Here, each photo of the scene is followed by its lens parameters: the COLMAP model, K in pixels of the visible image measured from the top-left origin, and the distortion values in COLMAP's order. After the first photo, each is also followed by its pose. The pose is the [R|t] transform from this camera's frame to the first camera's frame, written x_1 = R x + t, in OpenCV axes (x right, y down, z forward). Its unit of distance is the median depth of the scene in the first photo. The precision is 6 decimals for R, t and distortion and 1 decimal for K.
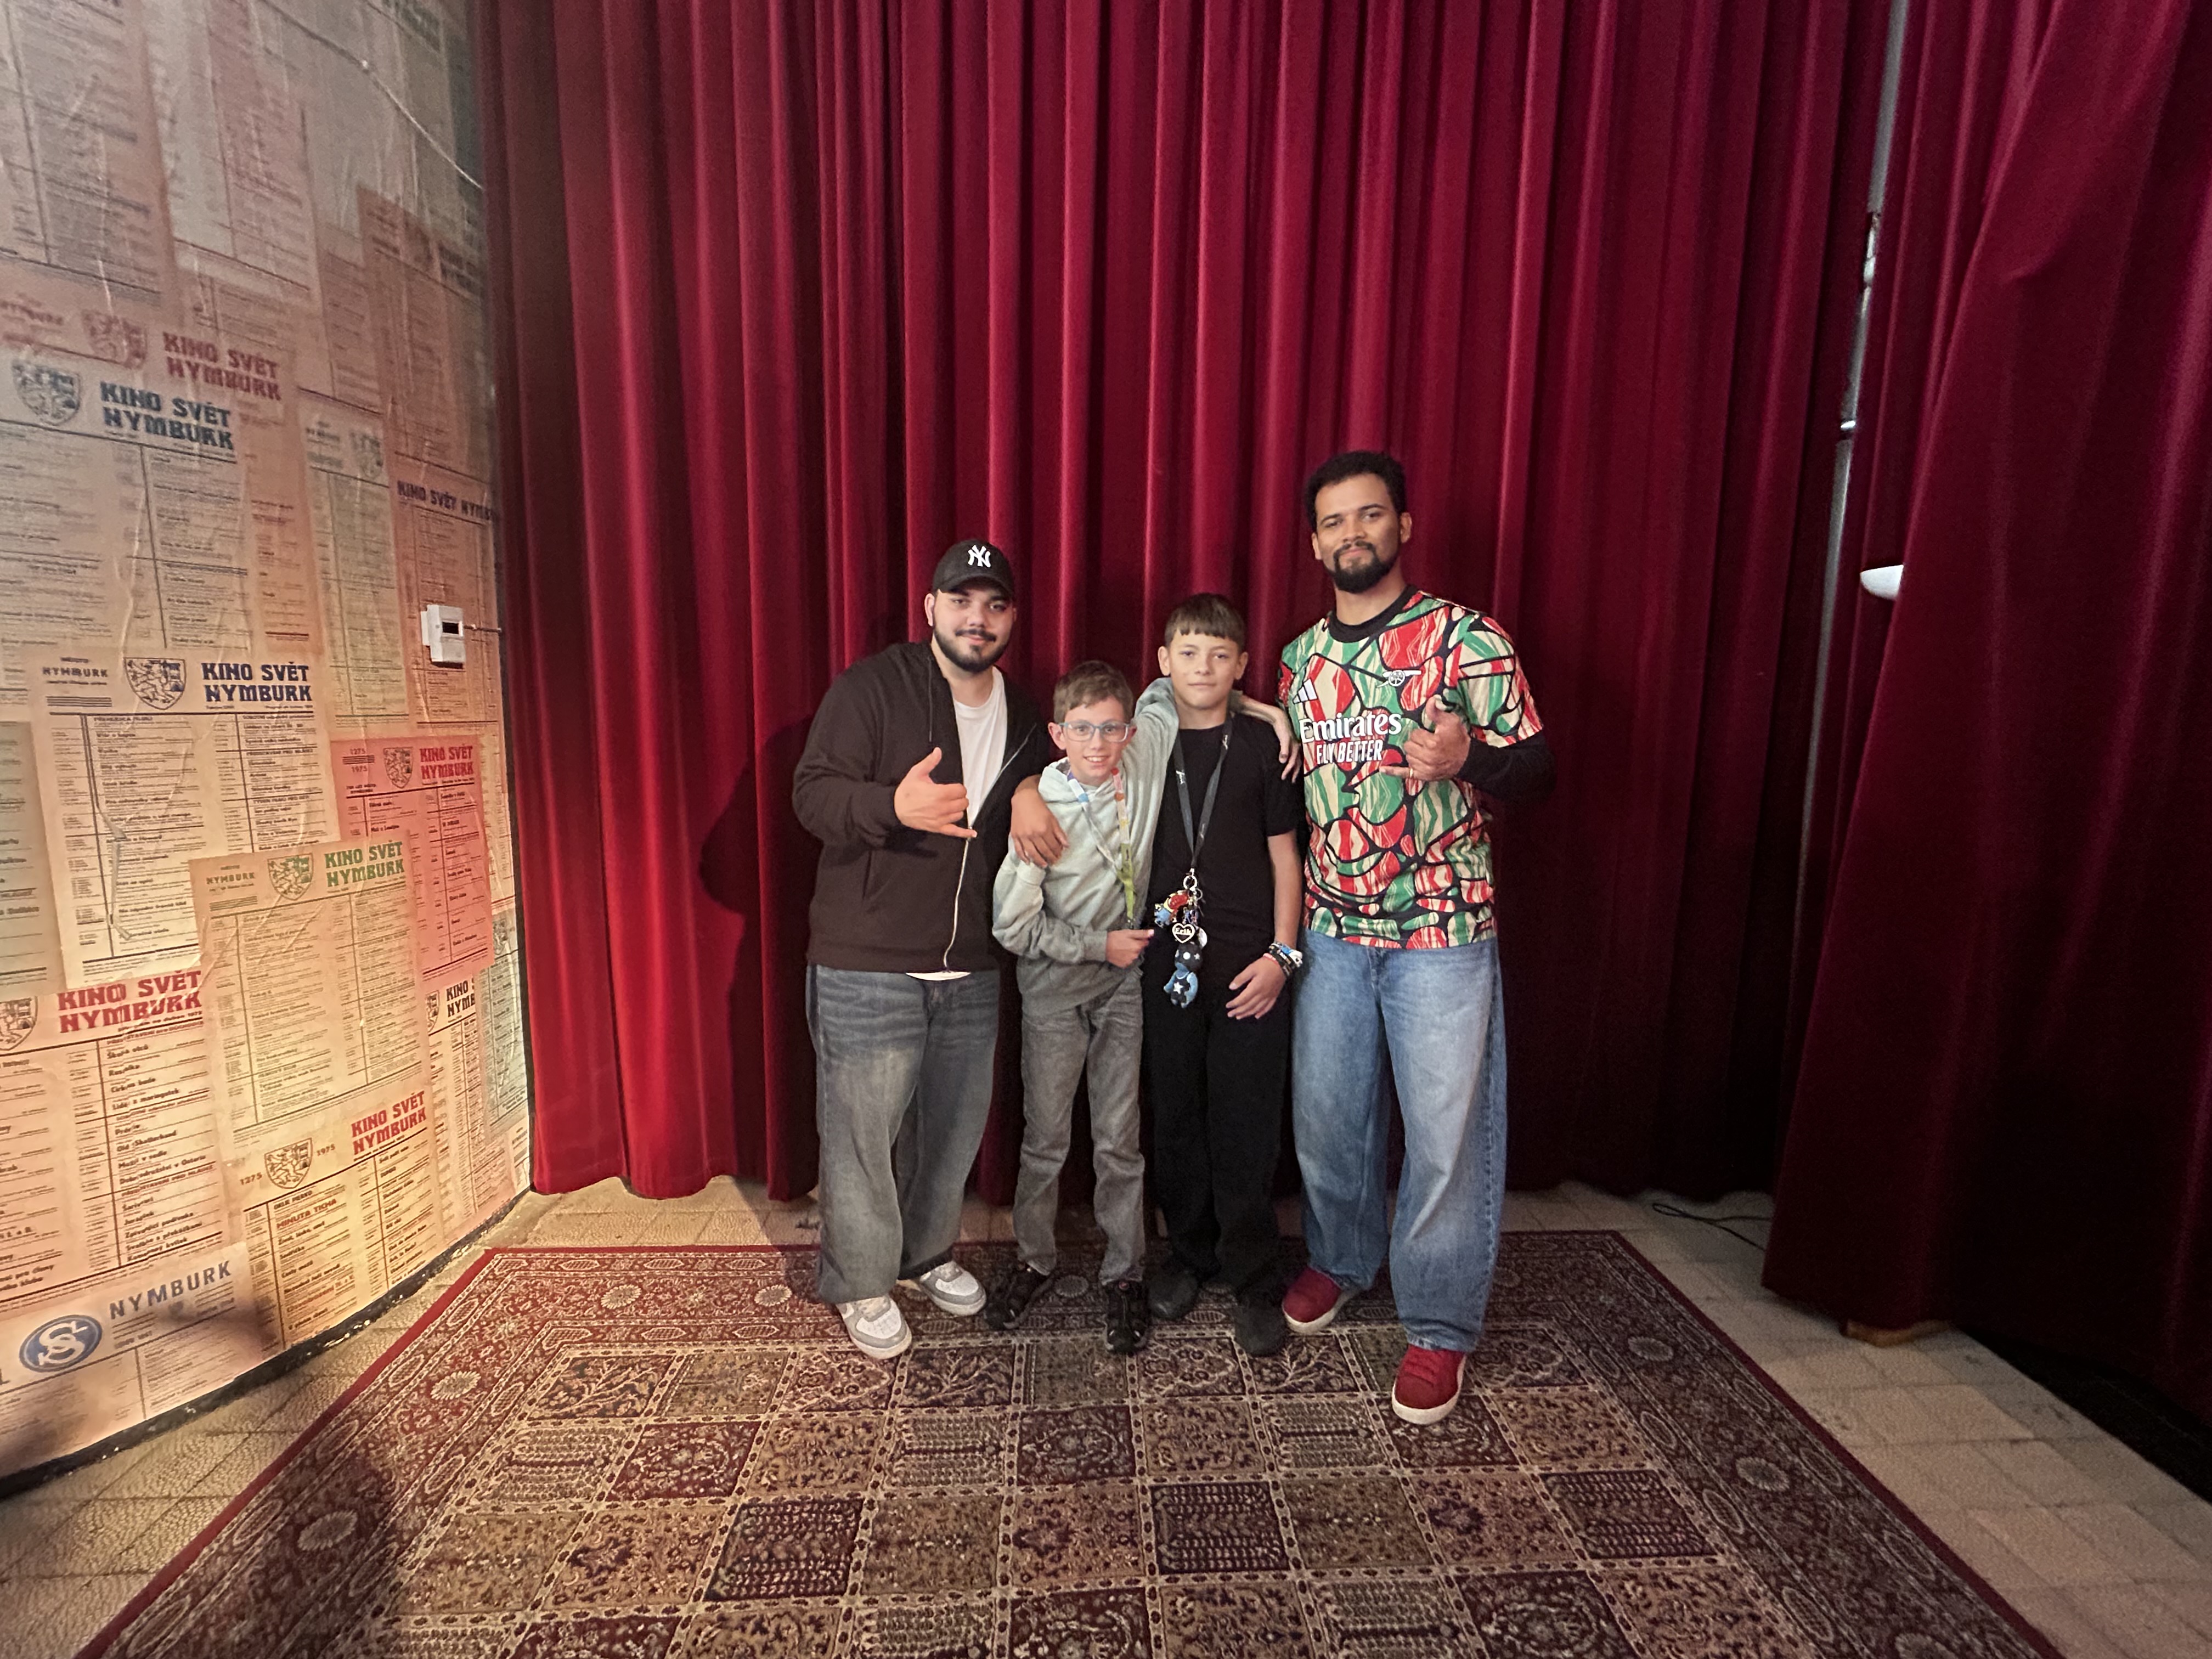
lens RADIAL K [[936.2, 0, 1103.6], [0, 936.2, 828.9], [0, 0, 1]] dist [0.012496, -0.004527]
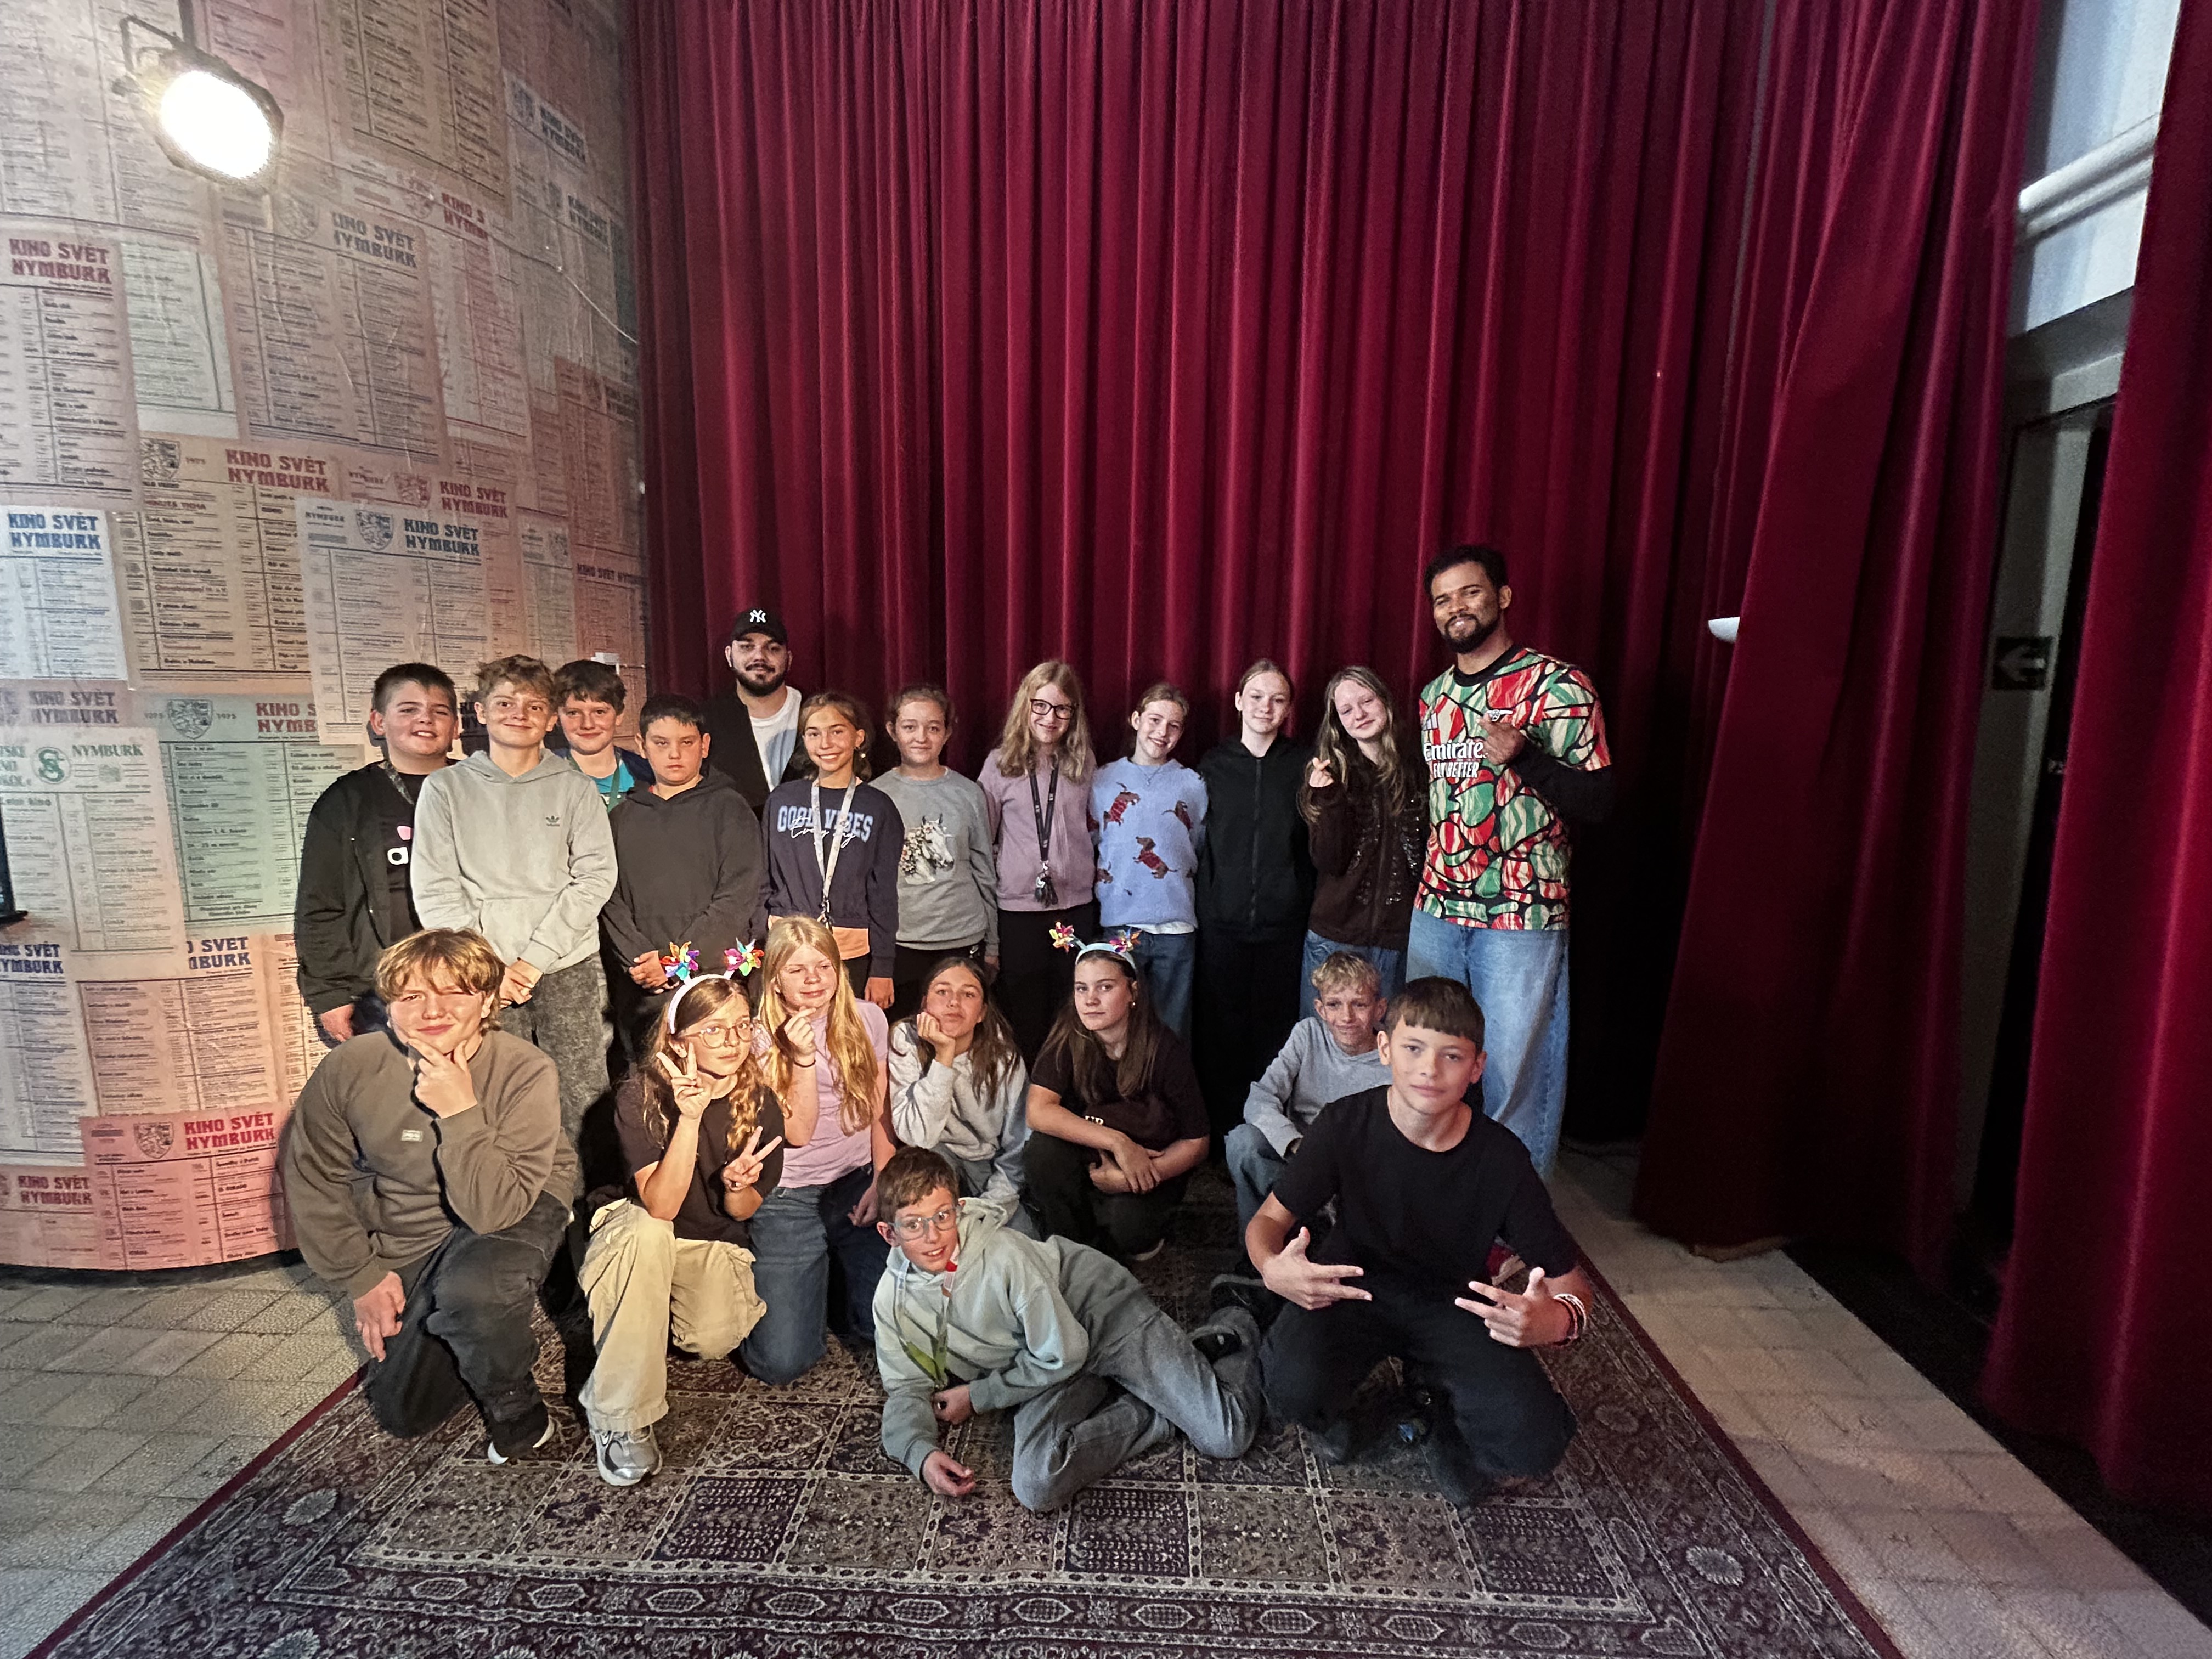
lens RADIAL K [[936.2, 0, 1096.0], [0, 936.2, 828.3], [0, 0, 1]] dist [0.012496, -0.004527]
pose [[0.995637, 0.014390, -0.092198, 0.167886], [-0.013314, 0.999836, 0.012279, -0.010464], [0.092360, -0.010998, 0.995665, -0.365997]]
